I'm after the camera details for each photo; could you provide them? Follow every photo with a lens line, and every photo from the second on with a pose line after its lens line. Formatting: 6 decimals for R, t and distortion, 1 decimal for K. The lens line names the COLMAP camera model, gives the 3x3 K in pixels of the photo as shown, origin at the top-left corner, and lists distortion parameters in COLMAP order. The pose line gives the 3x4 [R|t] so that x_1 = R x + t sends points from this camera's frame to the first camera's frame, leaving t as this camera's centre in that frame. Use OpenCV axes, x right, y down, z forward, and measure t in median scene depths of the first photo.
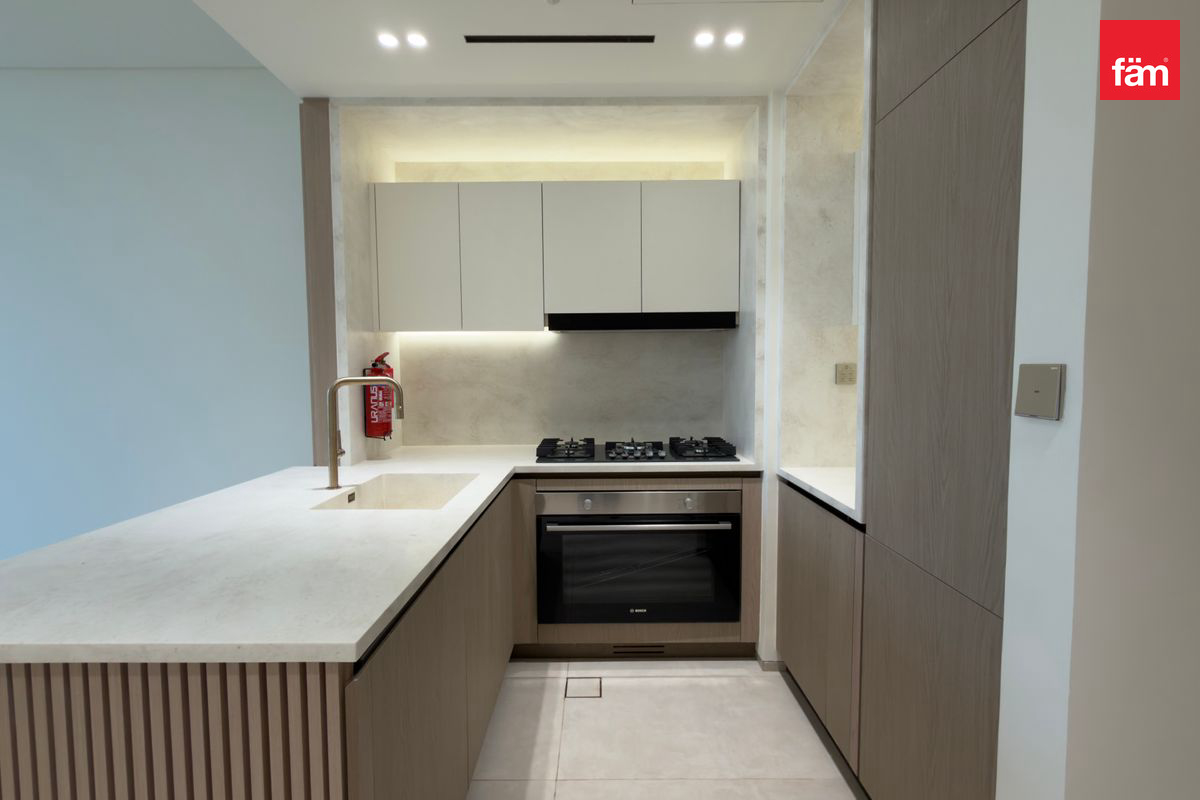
lens RADIAL K [[568.2, 0, 599.7], [0, 568.2, 399.6], [0, 0, 1]] dist [0.002224, -0.001516]
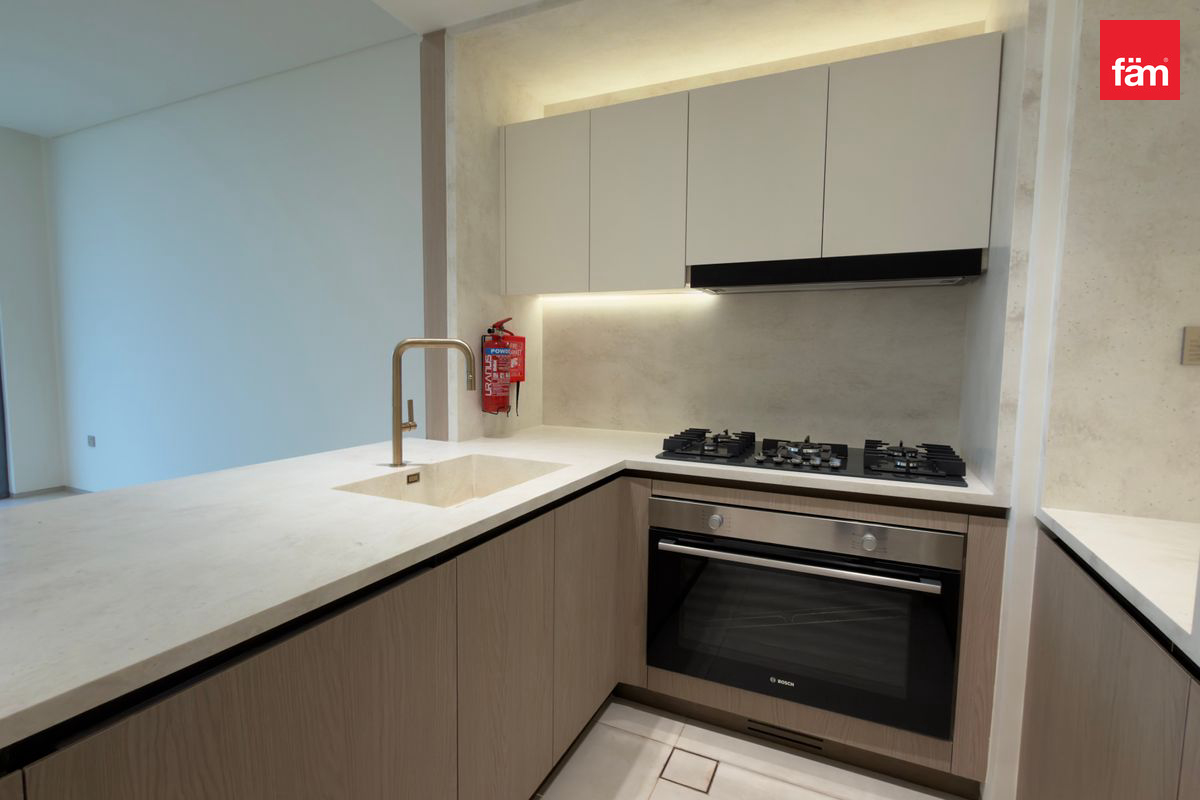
lens RADIAL K [[568.2, 0, 598.8], [0, 568.2, 399.9], [0, 0, 1]] dist [0.002224, -0.001516]
pose [[0.905774, 0.052879, -0.420449, 0.139781], [-0.043169, 0.998536, 0.032583, 0.010739], [0.421557, -0.011363, 0.906731, 0.273410]]
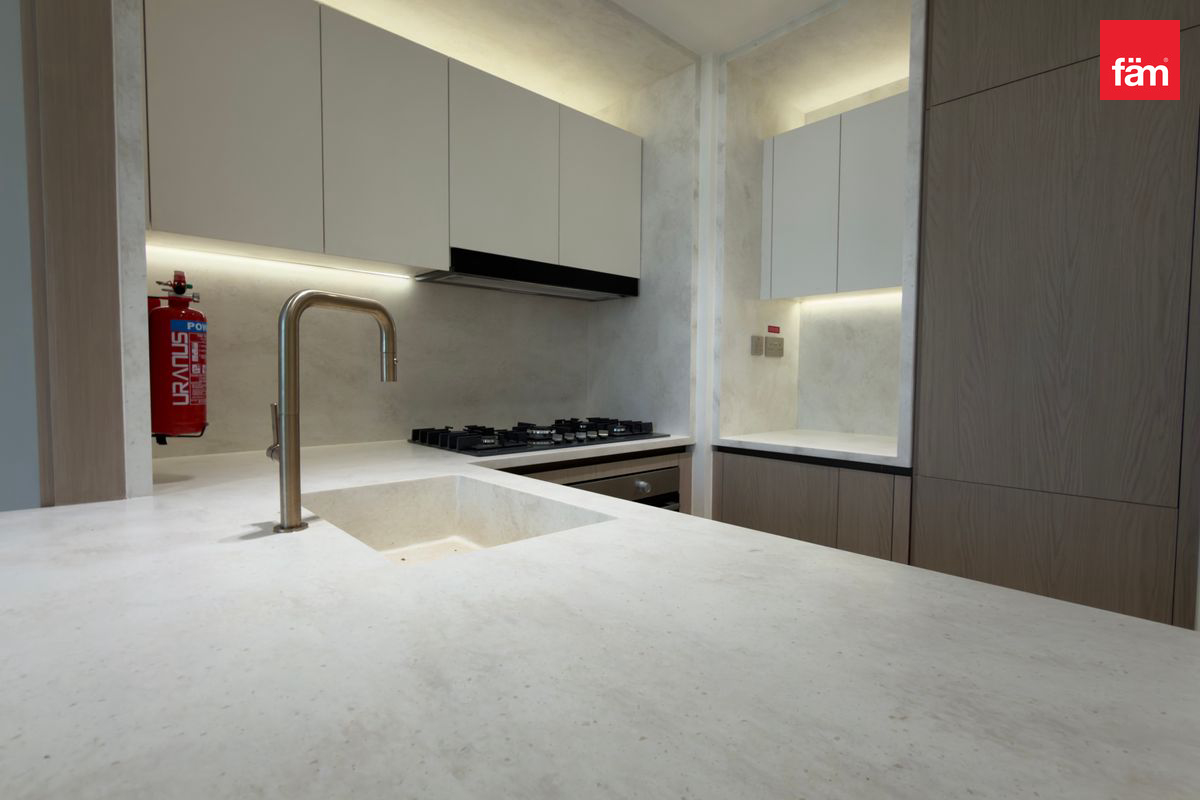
lens RADIAL K [[568.2, 0, 595.6], [0, 568.2, 398.3], [0, 0, 1]] dist [0.002224, -0.001516]
pose [[0.738798, -0.016083, 0.673735, -0.478024], [0.027837, 0.999590, -0.006664, 0.049304], [-0.673352, 0.023678, 0.738943, 0.395531]]
